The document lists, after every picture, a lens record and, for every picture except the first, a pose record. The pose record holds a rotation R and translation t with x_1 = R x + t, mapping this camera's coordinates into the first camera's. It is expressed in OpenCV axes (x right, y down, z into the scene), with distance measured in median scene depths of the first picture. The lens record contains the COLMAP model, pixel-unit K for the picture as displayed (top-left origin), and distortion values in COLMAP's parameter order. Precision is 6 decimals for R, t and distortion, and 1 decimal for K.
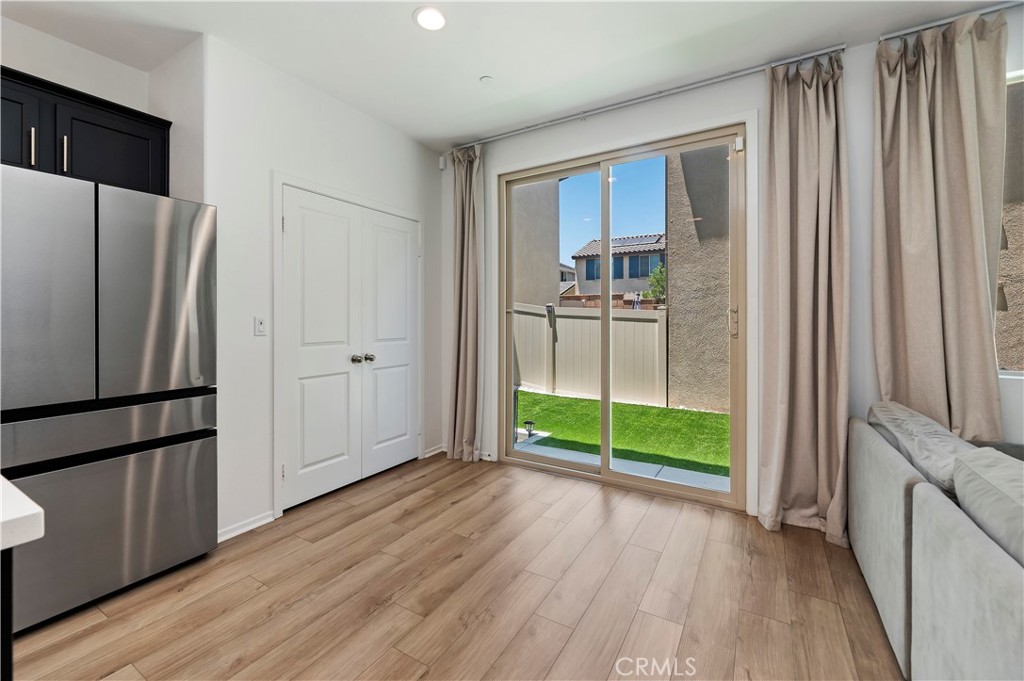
lens RADIAL K [[425.2, 0, 500.6], [0, 425.2, 316.1], [0, 0, 1]] dist [-0.002442, -0.000607]
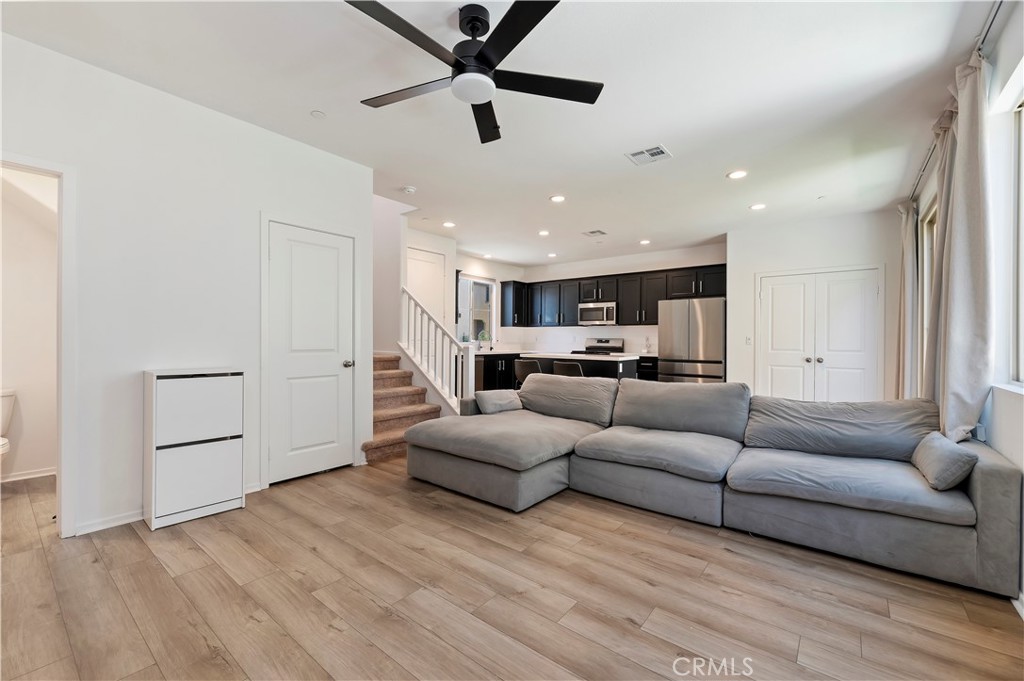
lens RADIAL K [[420.9, 0, 512.0], [0, 420.9, 340.5], [0, 0, 1]] dist [0.001161, 0.000113]
pose [[-0.108435, -0.001421, -0.994102, 1.608137], [-0.001300, 0.999998, -0.001288, 0.024017], [0.994103, 0.001153, -0.108437, -0.057344]]
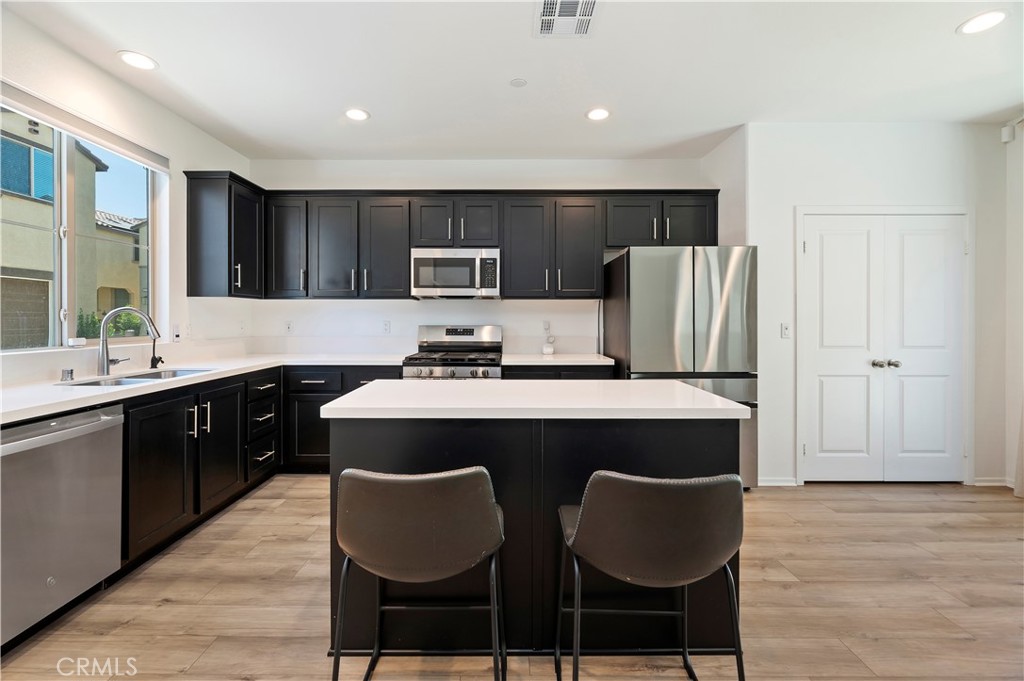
lens RADIAL K [[422.0, 0, 504.9], [0, 422.0, 319.6], [0, 0, 1]] dist [-0.001978, -0.000247]
pose [[0.523266, 0.003488, -0.852162, 0.062133], [0.004966, 0.999962, 0.007142, -0.019320], [0.852155, -0.007969, 0.523229, -0.321106]]
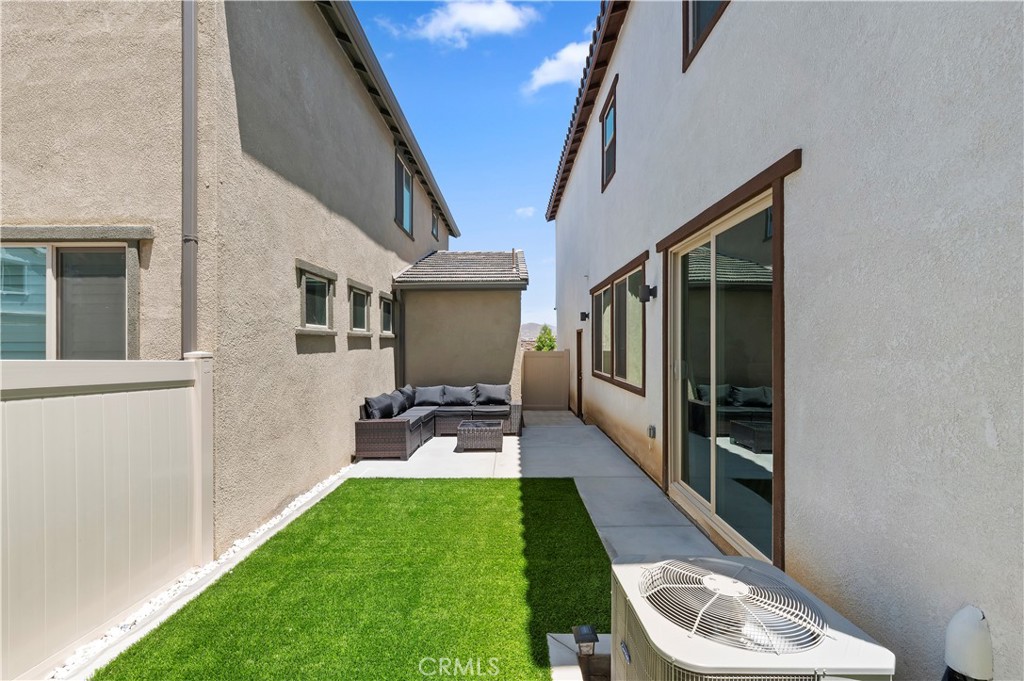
lens RADIAL K [[433.3, 0, 505.8], [0, 433.3, 342.5], [0, 0, 1]] dist [-0.000716, -0.000024]
pose [[-0.514848, 0.002540, 0.857277, -0.441797], [-0.003382, 0.999982, -0.004994, -0.069701], [-0.857275, -0.005470, -0.514831, 2.180710]]
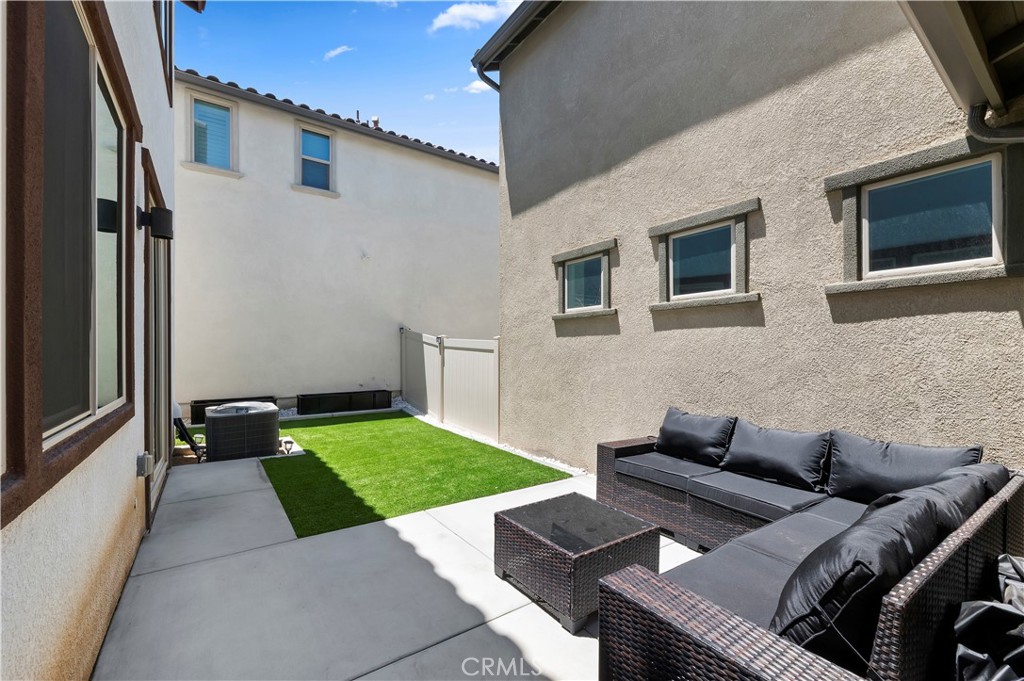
lens RADIAL K [[418.6, 0, 501.5], [0, 418.6, 349.4], [0, 0, 1]] dist [-0.000601, -0.000006]
pose [[0.916484, -0.003127, -0.400059, 1.716703], [0.004071, 0.999991, 0.001509, 0.012702], [0.400050, -0.003012, 0.916488, 0.369451]]
